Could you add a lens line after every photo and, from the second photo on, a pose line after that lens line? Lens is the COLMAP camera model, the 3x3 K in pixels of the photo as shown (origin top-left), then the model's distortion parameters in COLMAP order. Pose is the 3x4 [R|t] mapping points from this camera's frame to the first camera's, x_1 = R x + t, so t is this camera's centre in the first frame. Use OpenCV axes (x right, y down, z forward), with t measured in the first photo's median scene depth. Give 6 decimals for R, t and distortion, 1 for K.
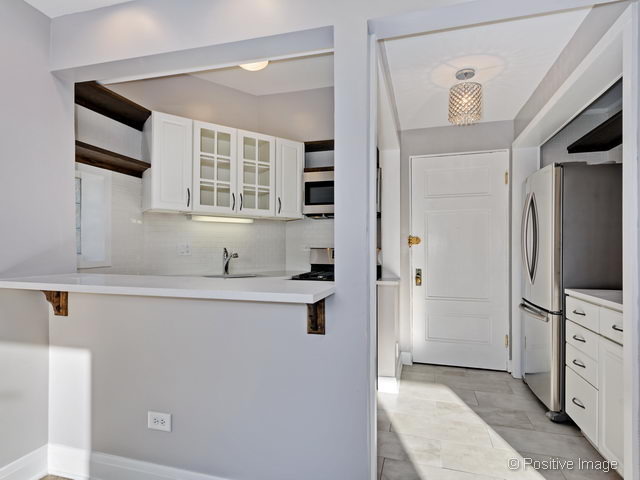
lens RADIAL K [[348.7, 0, 328.1], [0, 348.7, 256.5], [0, 0, 1]] dist [0.028969, -0.001162]
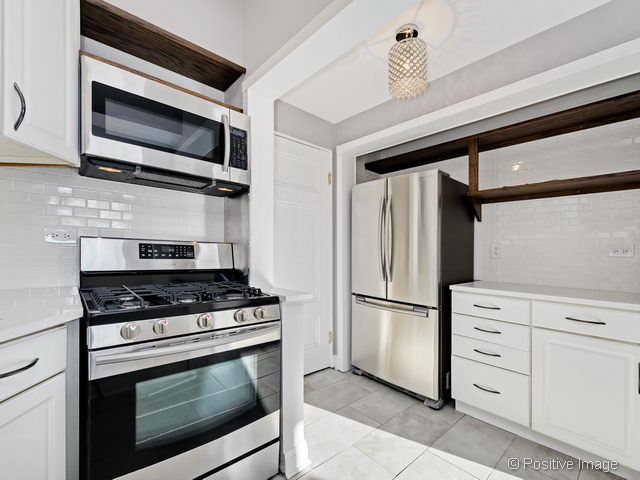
lens RADIAL K [[284.6, 0, 319.1], [0, 284.6, 249.8], [0, 0, 1]] dist [0.011232, -0.004488]
pose [[0.540197, 0.012160, 0.841451, -0.220893], [-0.007419, 0.999926, -0.009688, -0.006636], [-0.841506, -0.001009, 0.540247, 0.612892]]
